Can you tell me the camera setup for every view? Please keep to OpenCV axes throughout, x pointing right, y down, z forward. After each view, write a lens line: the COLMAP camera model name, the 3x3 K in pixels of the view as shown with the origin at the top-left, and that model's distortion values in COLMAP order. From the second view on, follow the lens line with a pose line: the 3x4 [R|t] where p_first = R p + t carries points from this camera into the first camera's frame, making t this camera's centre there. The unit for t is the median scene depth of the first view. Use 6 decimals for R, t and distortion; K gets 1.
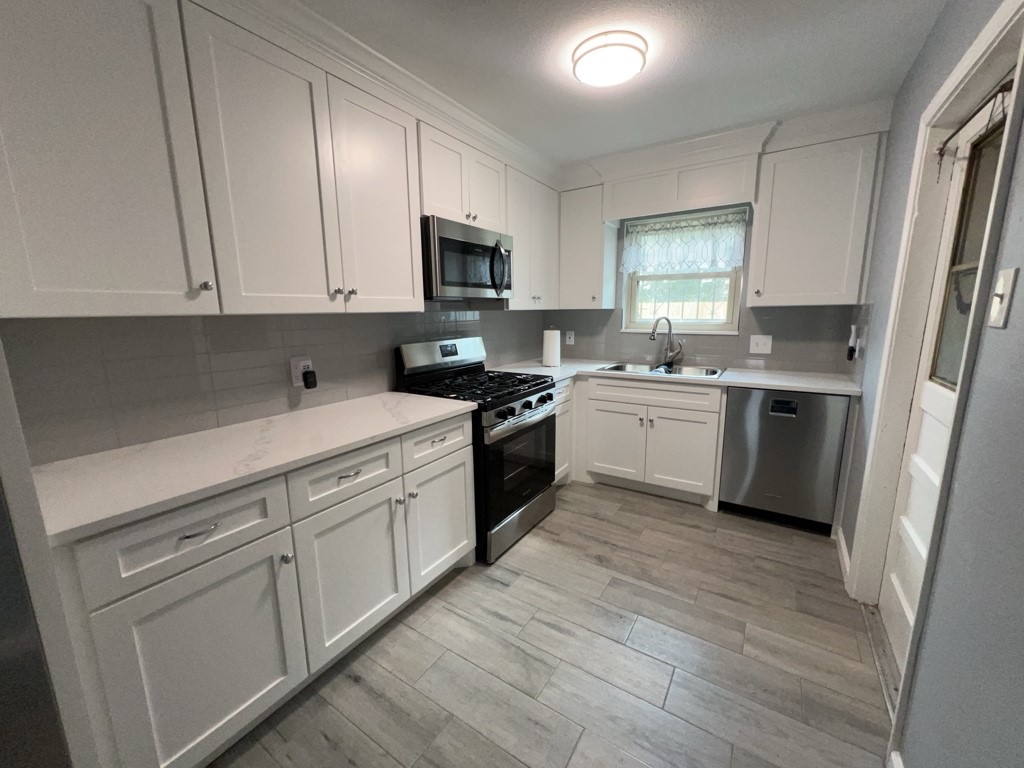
lens RADIAL K [[406.4, 0, 513.2], [0, 406.4, 381.1], [0, 0, 1]] dist [0.001011, -0.000085]
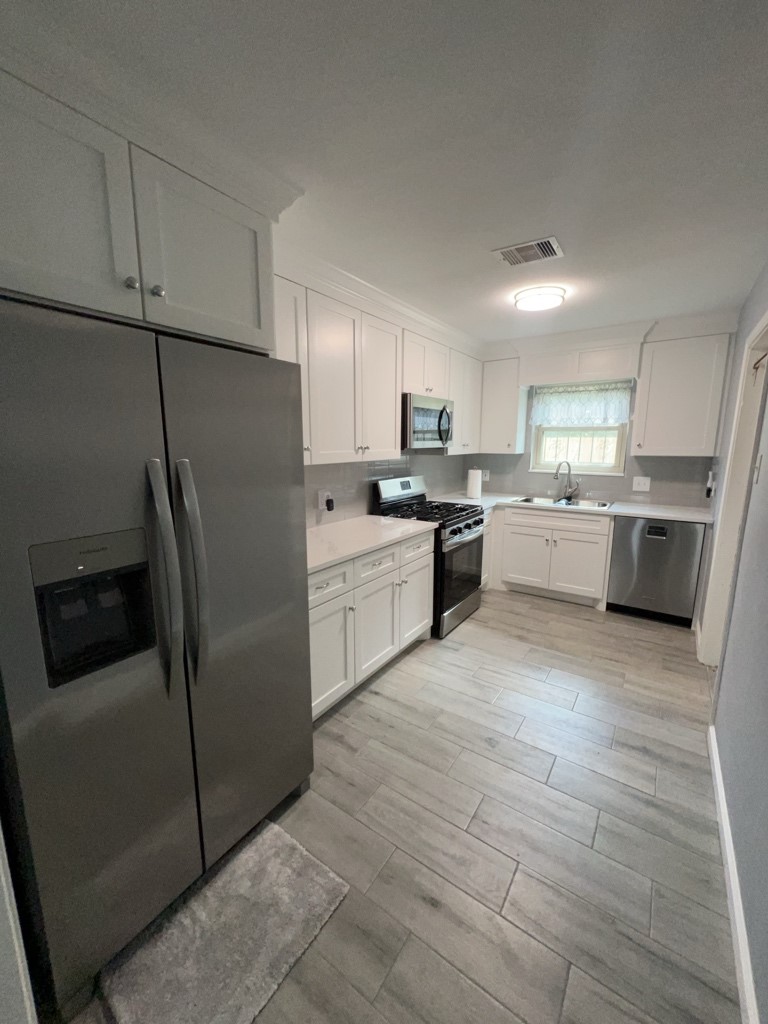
lens RADIAL K [[406.4, 0, 383.4], [0, 406.4, 510.4], [0, 0, 1]] dist [0.001011, -0.000085]
pose [[0.999421, 0.016722, -0.029633, -0.205042], [-0.016835, 0.999852, -0.003570, 0.014491], [0.029569, 0.004067, 0.999554, -0.377827]]
